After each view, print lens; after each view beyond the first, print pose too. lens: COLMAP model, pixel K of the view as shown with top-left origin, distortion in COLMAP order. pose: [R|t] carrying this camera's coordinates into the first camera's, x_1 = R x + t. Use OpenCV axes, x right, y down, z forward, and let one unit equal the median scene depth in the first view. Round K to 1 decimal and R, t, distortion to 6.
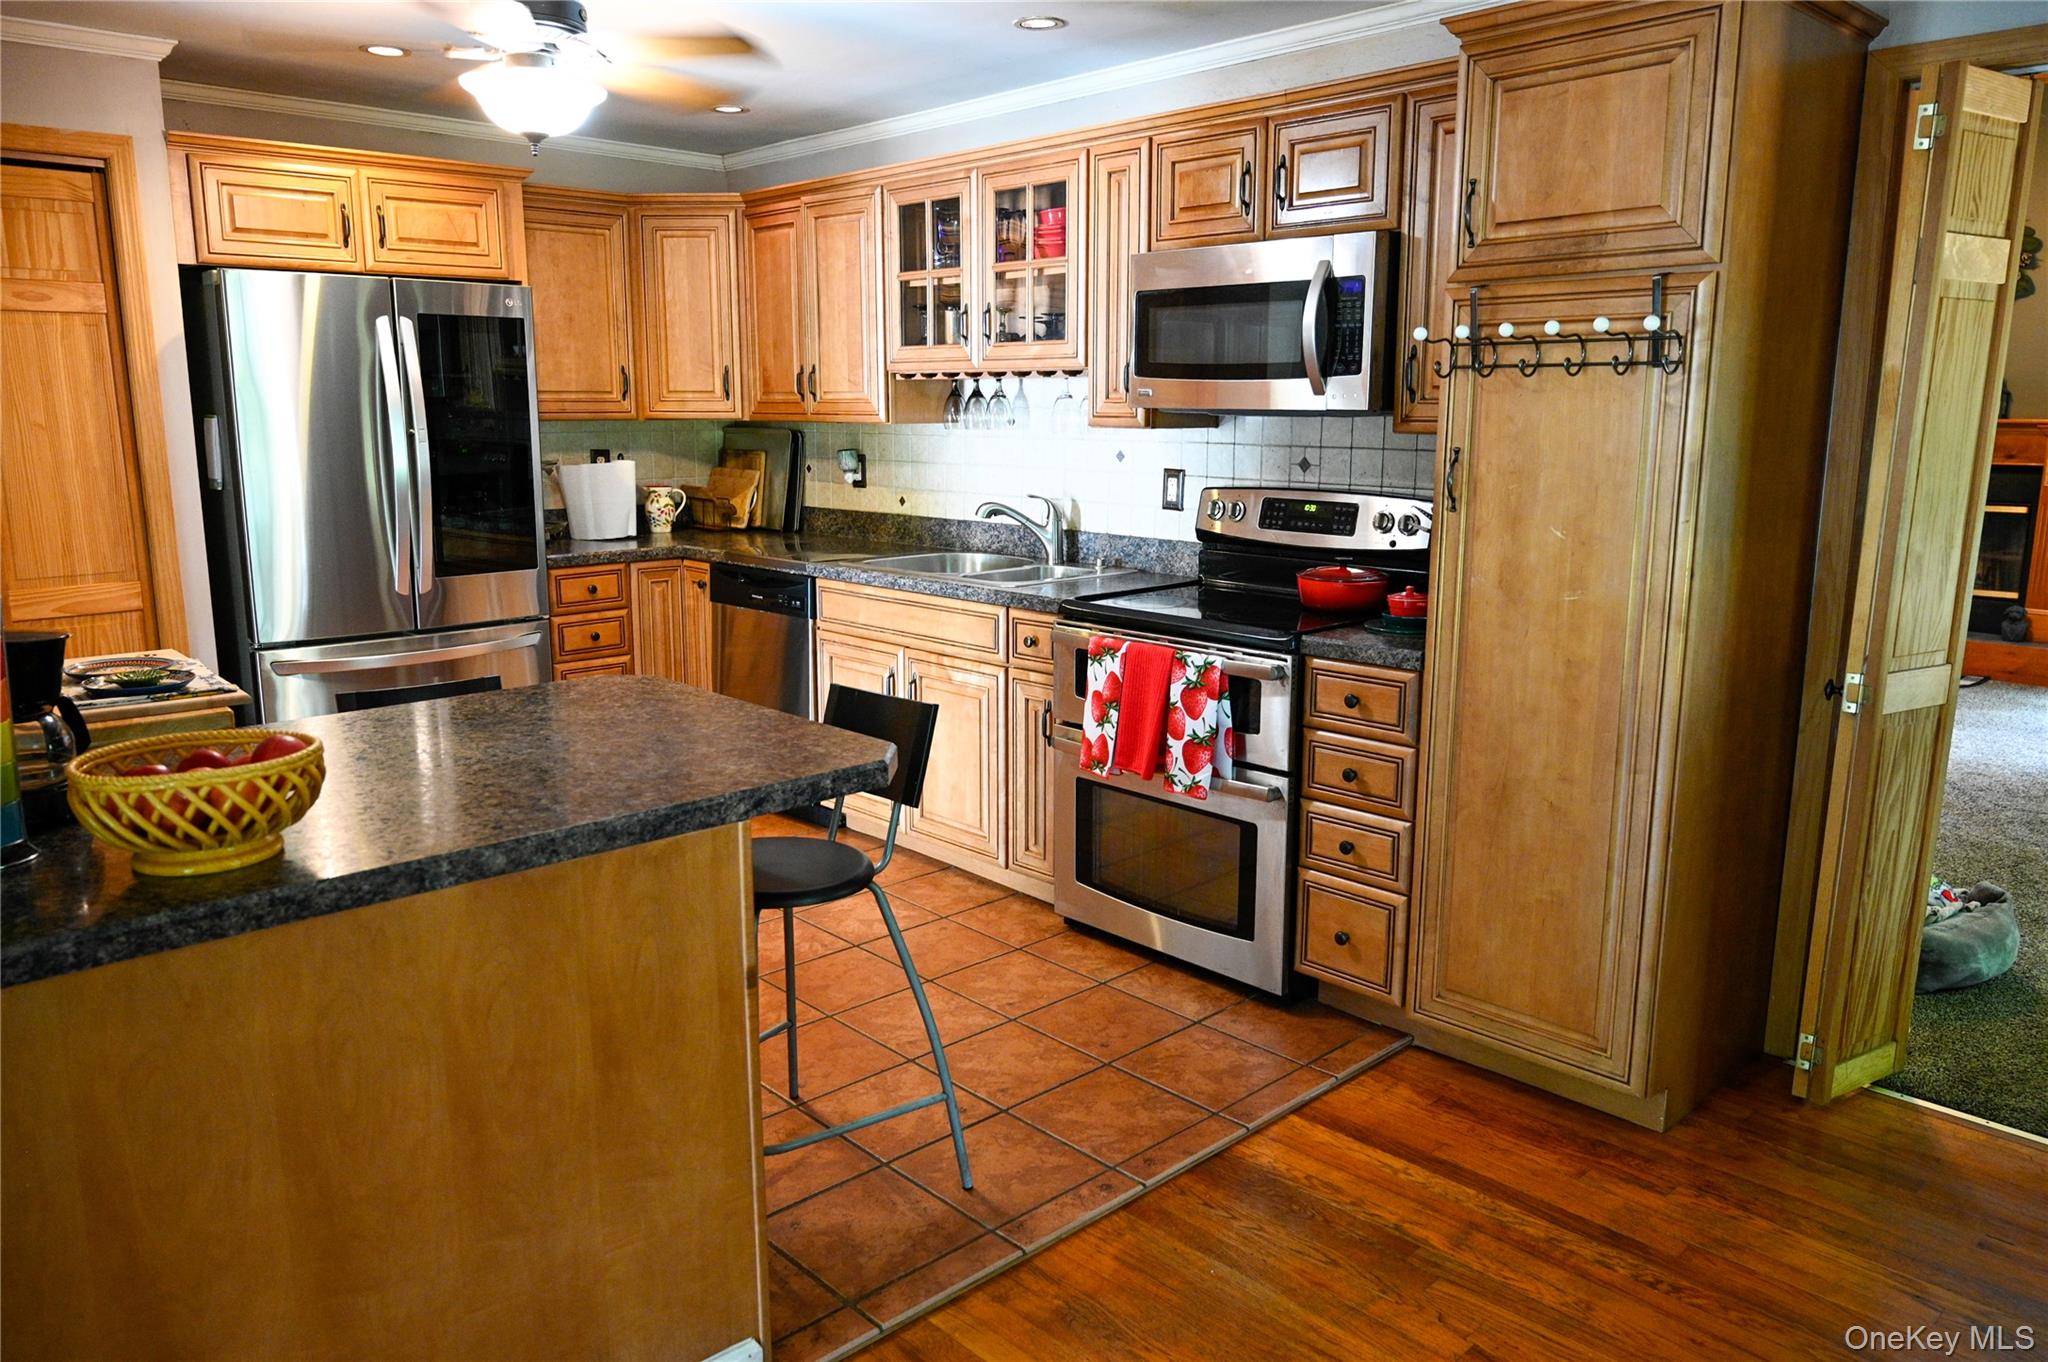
lens RADIAL K [[1447.6, 0, 1024.0], [0, 1447.6, 681.0], [0, 0, 1]] dist [-0.006537, -0.002155]
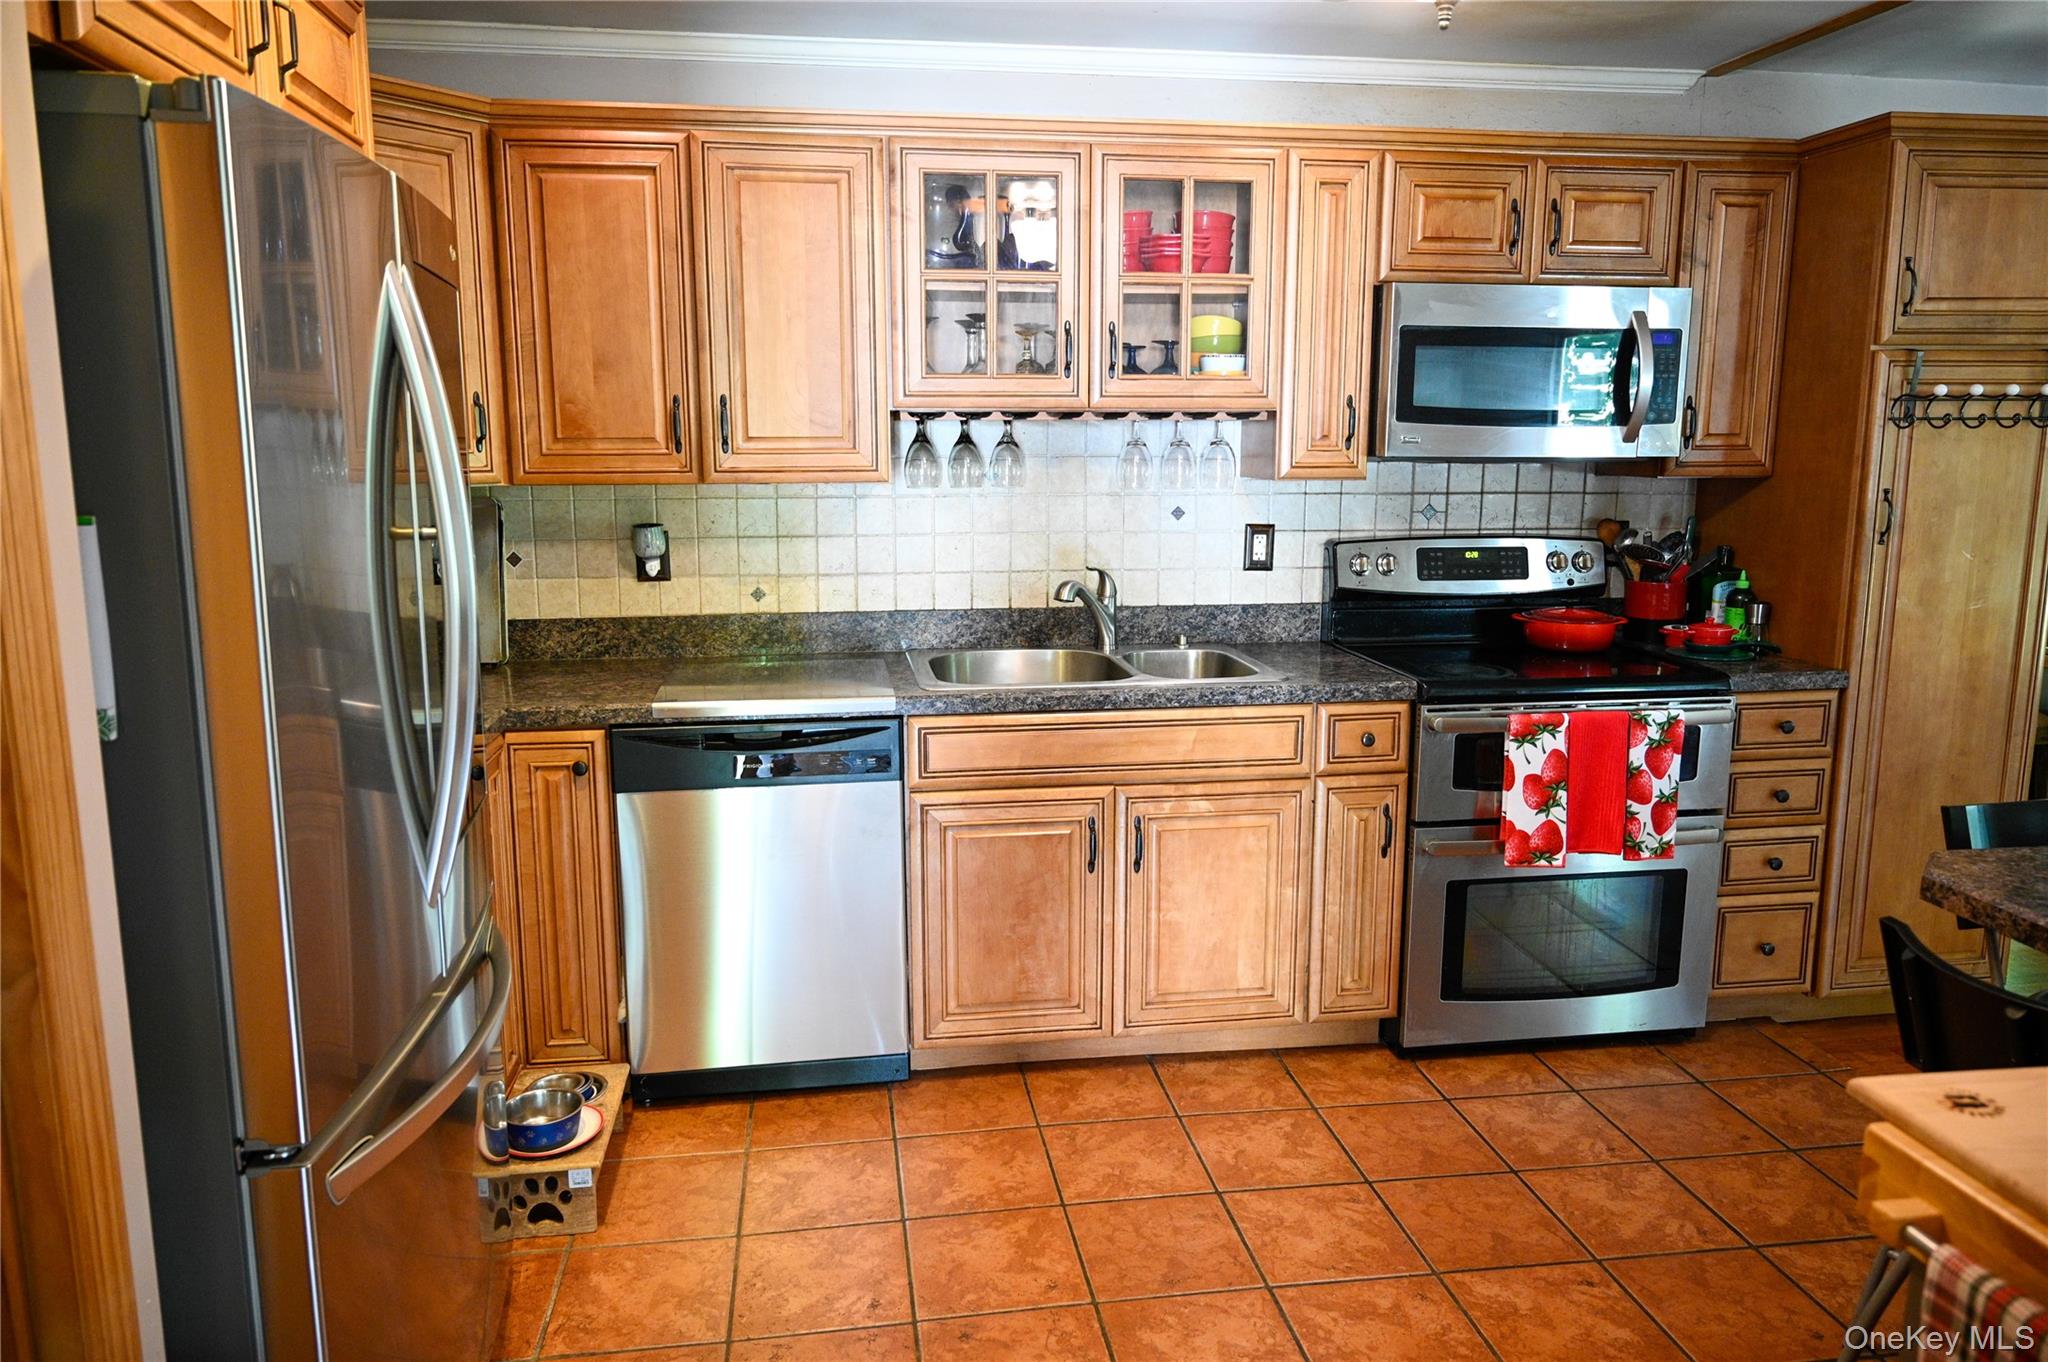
lens RADIAL K [[1403.4, 0, 1016.5], [0, 1403.4, 676.3], [0, 0, 1]] dist [-0.003023, 0.002173]
pose [[0.561369, -0.142738, 0.815163, -0.870890], [0.159356, 0.985223, 0.062774, -0.166827], [-0.812078, 0.094662, 0.575820, 0.800834]]
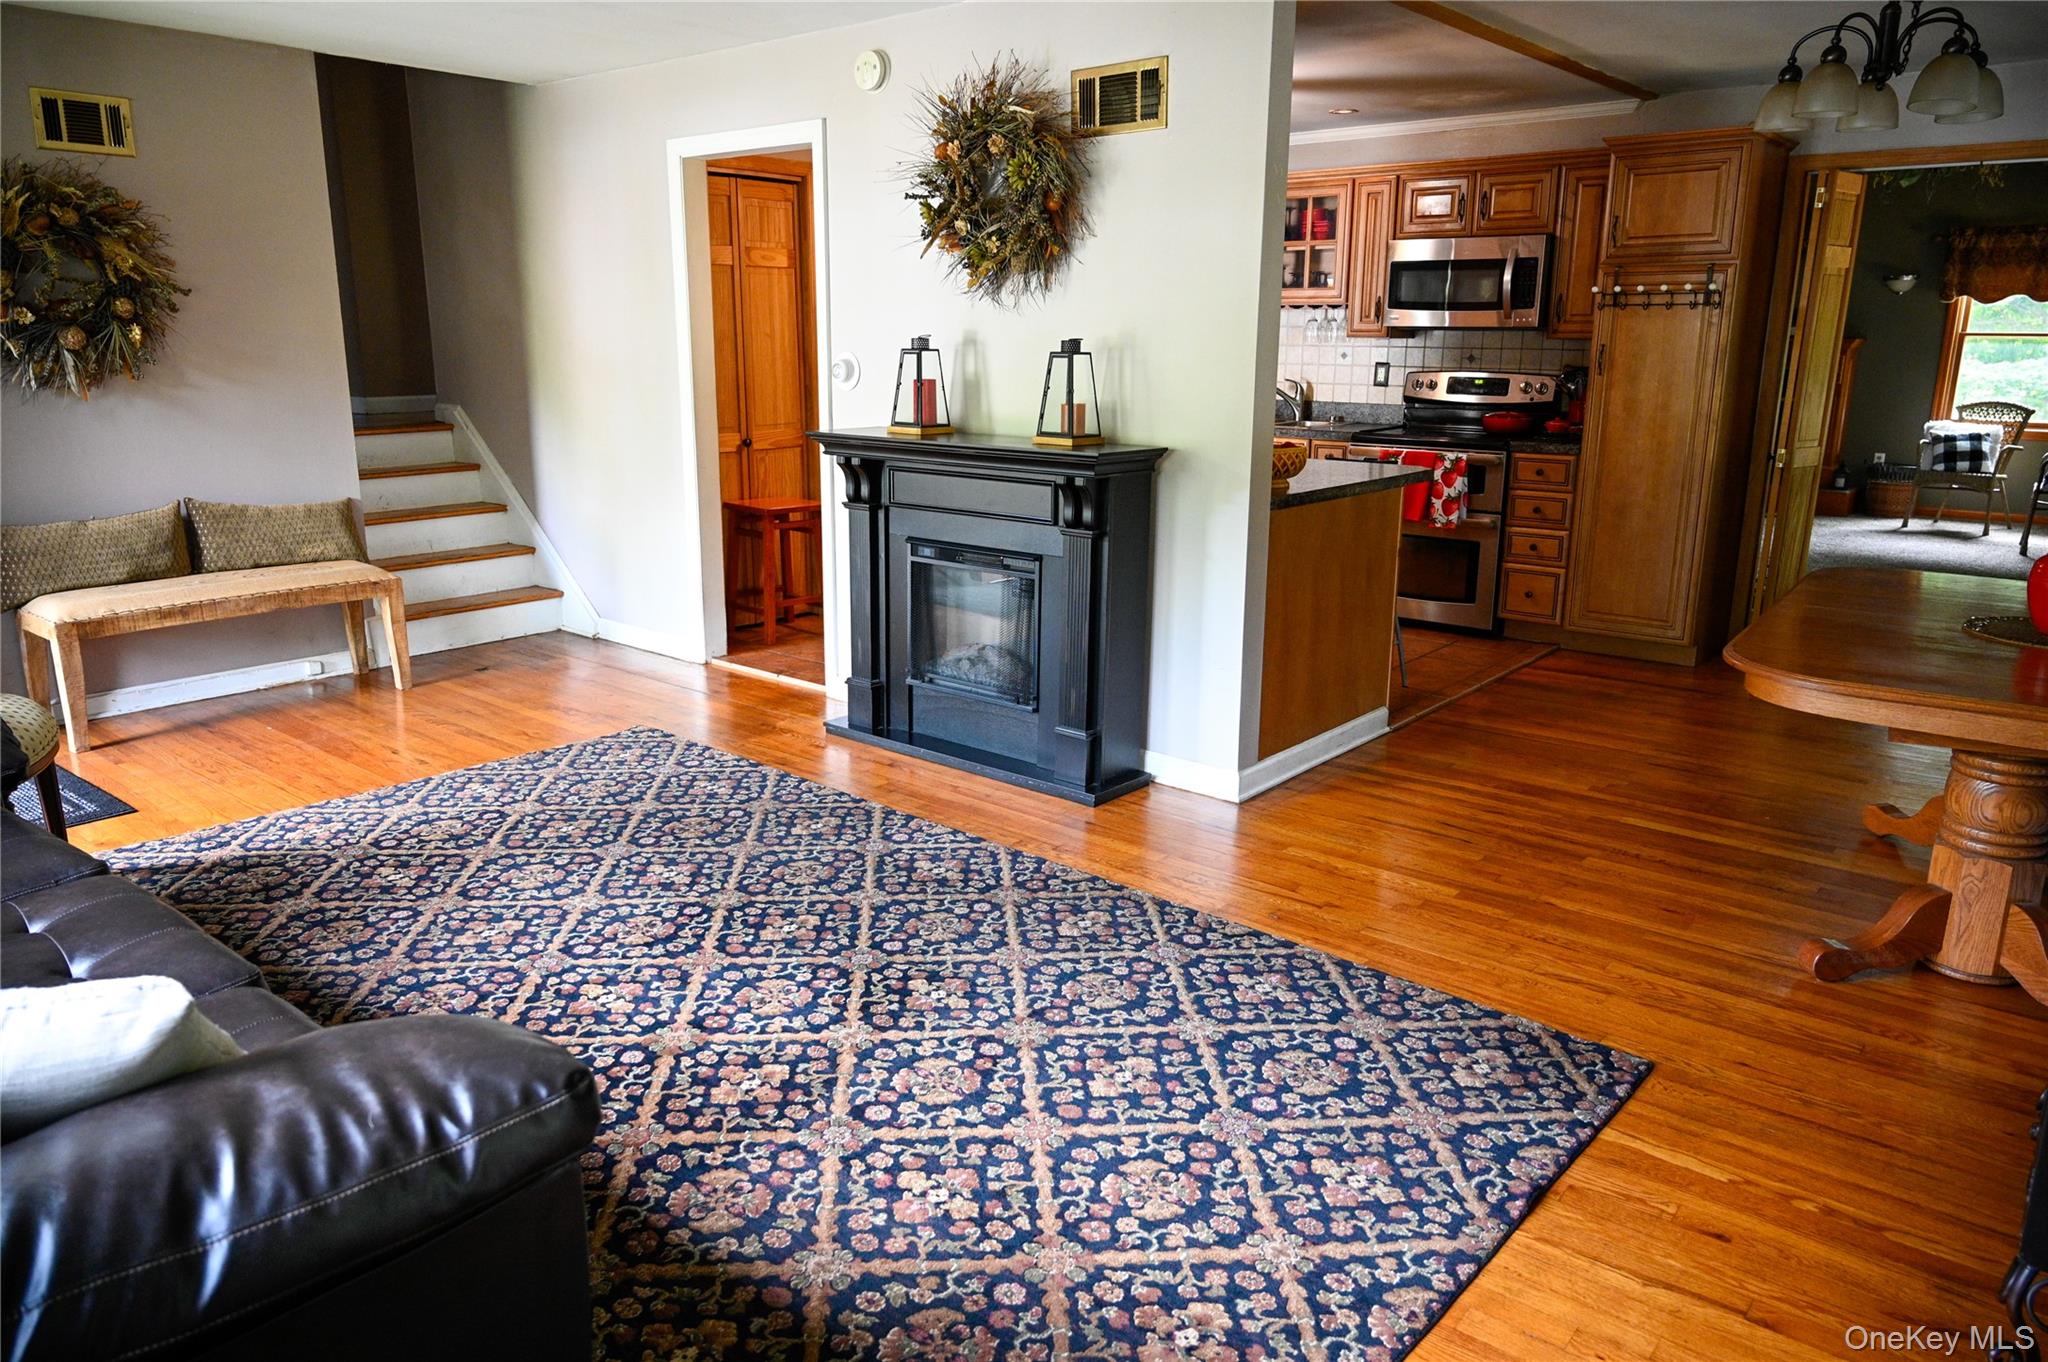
lens RADIAL K [[1403.4, 0, 1016.5], [0, 1403.4, 676.3], [0, 0, 1]] dist [-0.003023, 0.002173]
pose [[0.992314, -0.027603, 0.120630, -0.688884], [0.021461, 0.998420, 0.051923, 0.167939], [-0.121873, -0.048935, 0.991339, -0.802574]]
